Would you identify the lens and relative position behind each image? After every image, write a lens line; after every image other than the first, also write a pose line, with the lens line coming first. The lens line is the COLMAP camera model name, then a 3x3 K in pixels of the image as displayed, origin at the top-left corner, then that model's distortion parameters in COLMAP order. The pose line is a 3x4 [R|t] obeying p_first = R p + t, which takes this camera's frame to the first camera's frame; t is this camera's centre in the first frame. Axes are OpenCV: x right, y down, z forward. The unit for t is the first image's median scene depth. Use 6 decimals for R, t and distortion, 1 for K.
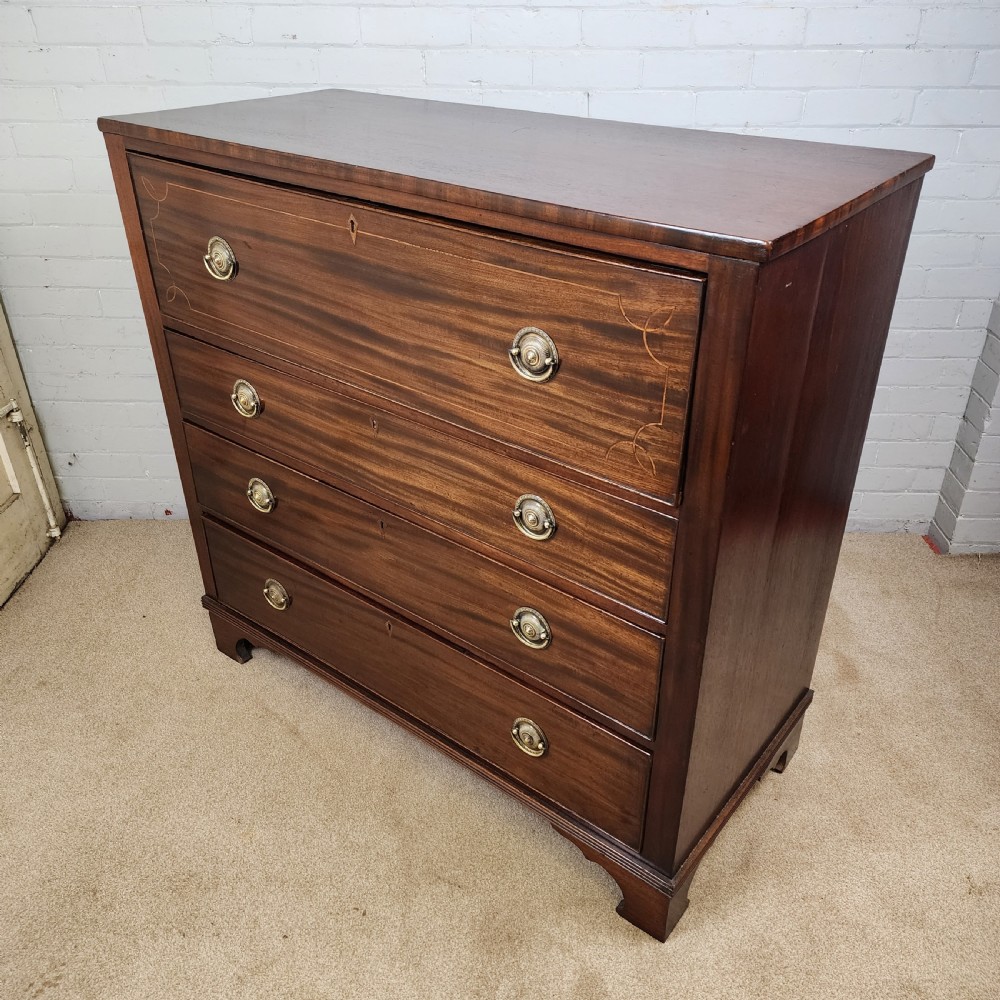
lens RADIAL K [[895.7, 0, 502.6], [0, 895.7, 493.4], [0, 0, 1]] dist [0.076031, -0.058402]
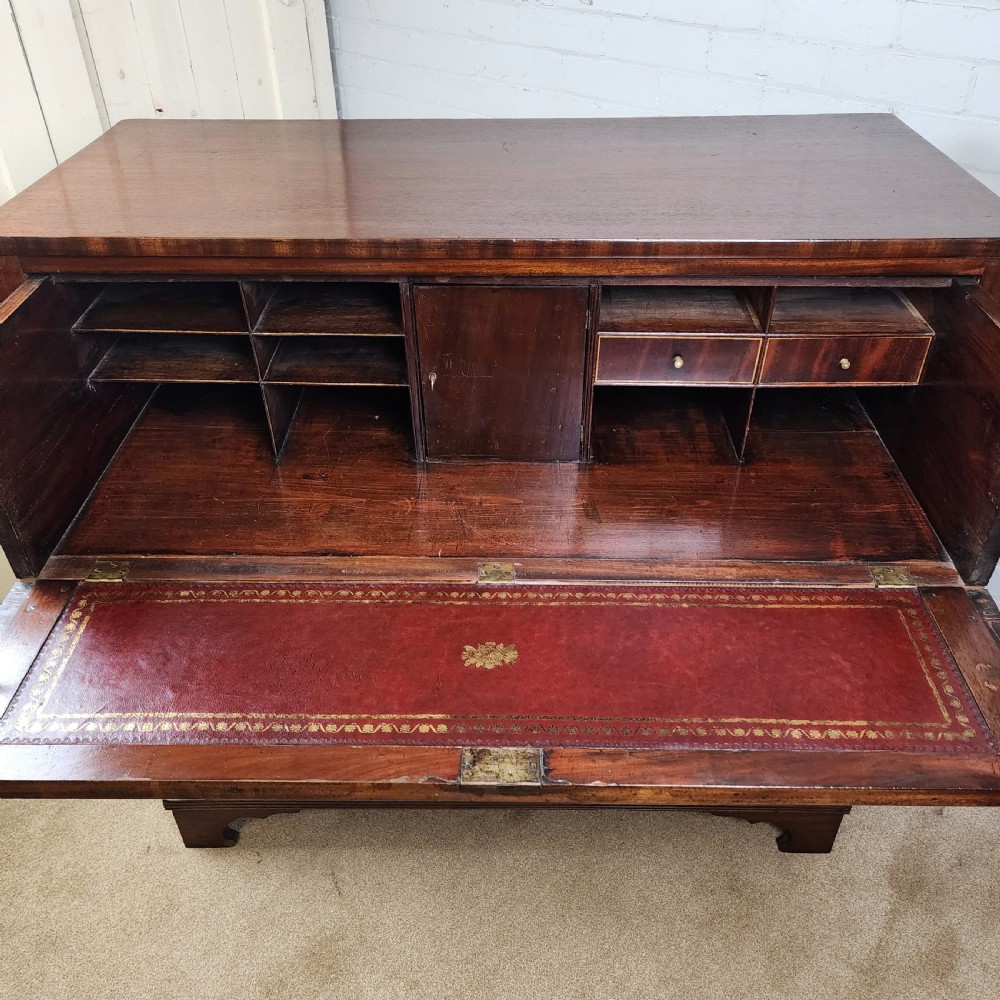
lens RADIAL K [[897.9, 0, 504.5], [0, 897.9, 502.5], [0, 0, 1]] dist [0.064399, -0.068396]
pose [[0.772106, 0.373095, -0.514444, 0.422300], [-0.321235, 0.927617, 0.190617, -0.210045], [0.548325, 0.018081, 0.836070, 0.226724]]
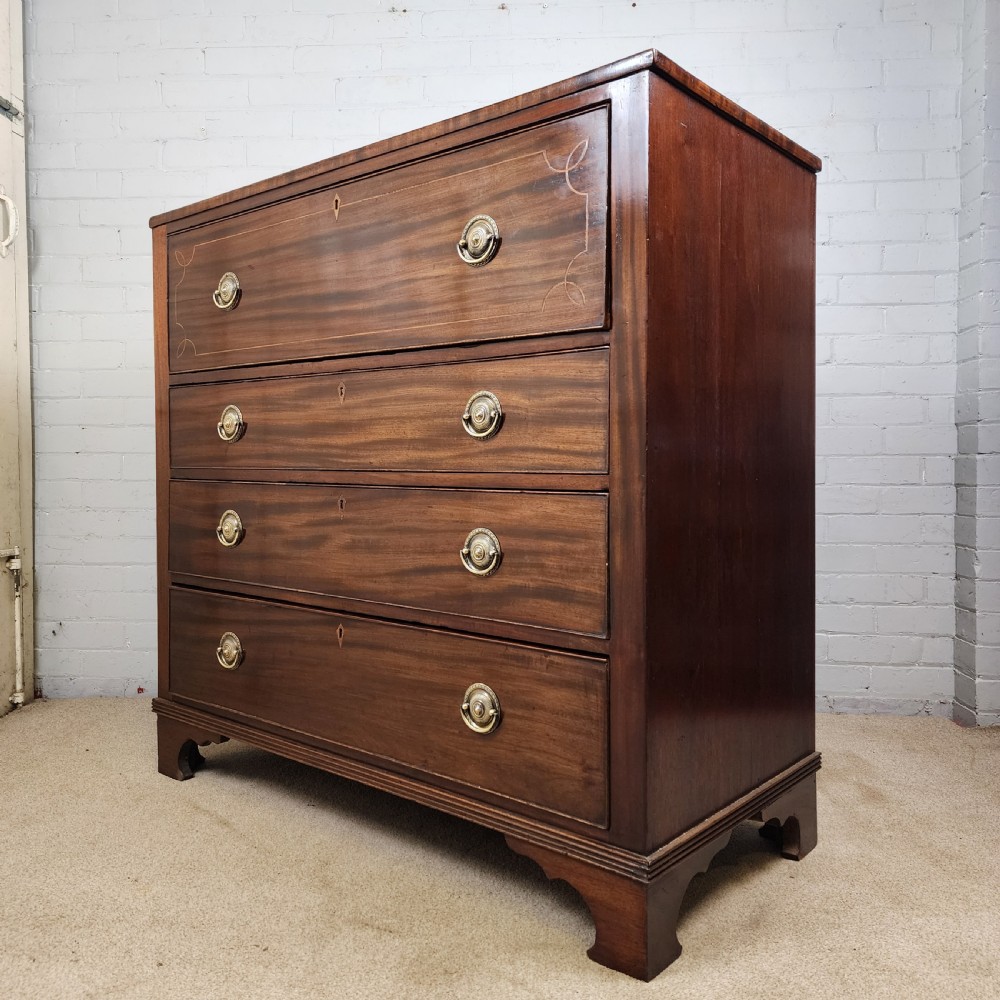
lens RADIAL K [[888.9, 0, 500.5], [0, 888.9, 488.2], [0, 0, 1]] dist [0.088449, -0.082375]
pose [[0.999212, 0.004044, -0.039491, 0.072393], [-0.022831, 0.872351, -0.488347, 0.445109], [0.032475, 0.488864, 0.871756, 0.116056]]
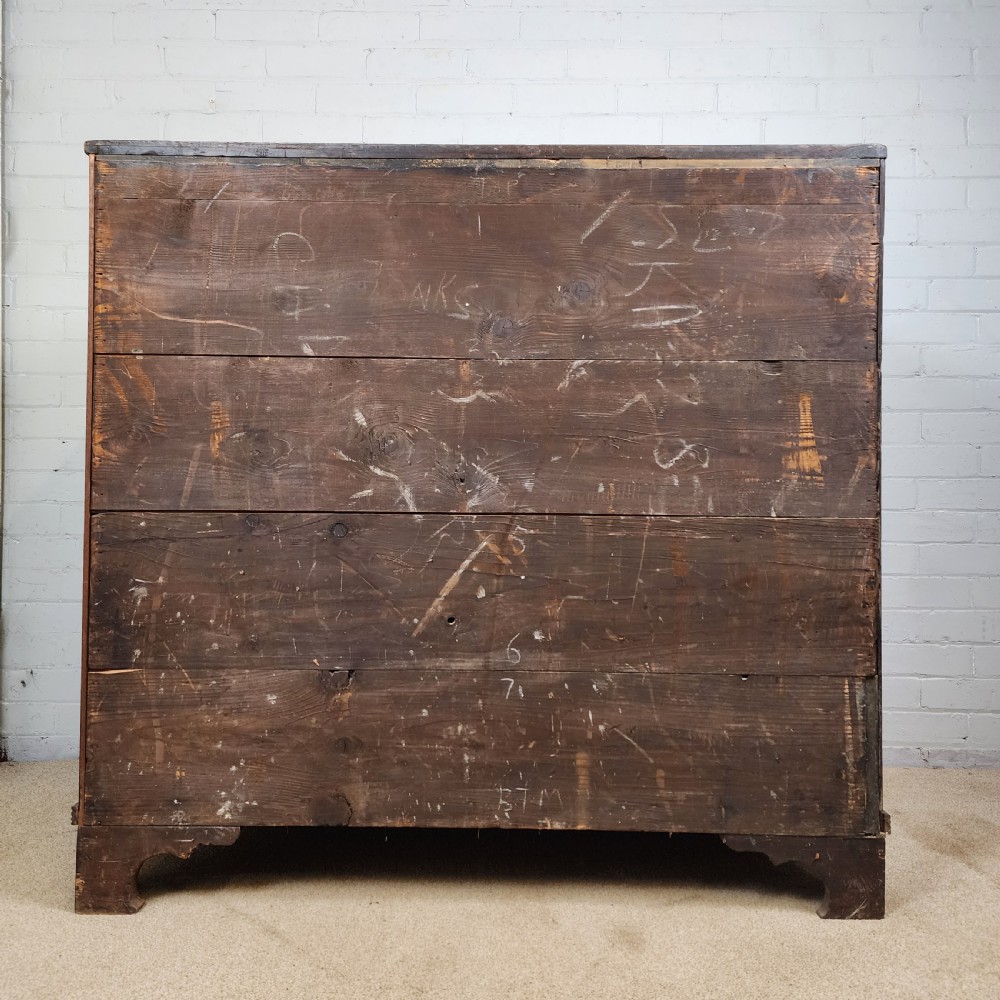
lens RADIAL K [[888.9, 0, 500.5], [0, 888.9, 488.2], [0, 0, 1]] dist [0.088449, -0.082375]
pose [[0.999653, 0.007225, 0.025350, -0.087086], [0.006985, 0.854718, -0.519045, 0.371294], [-0.025418, 0.519042, 0.854371, 0.268892]]
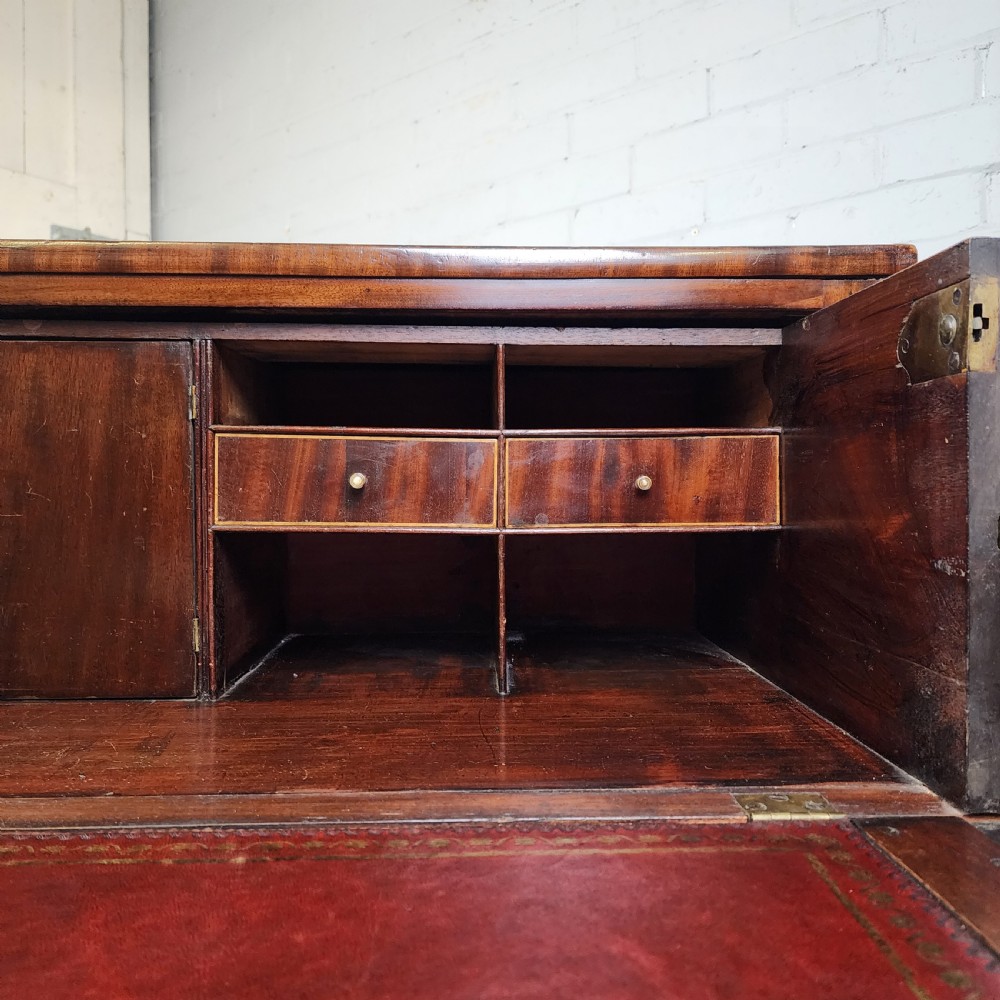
lens RADIAL K [[897.9, 0, 504.5], [0, 897.9, 502.5], [0, 0, 1]] dist [0.064399, -0.068396]
pose [[0.802479, -0.002807, -0.596674, 0.416170], [-0.301473, 0.861057, -0.409506, -0.080081], [0.514920, 0.508501, 0.690134, 0.615429]]
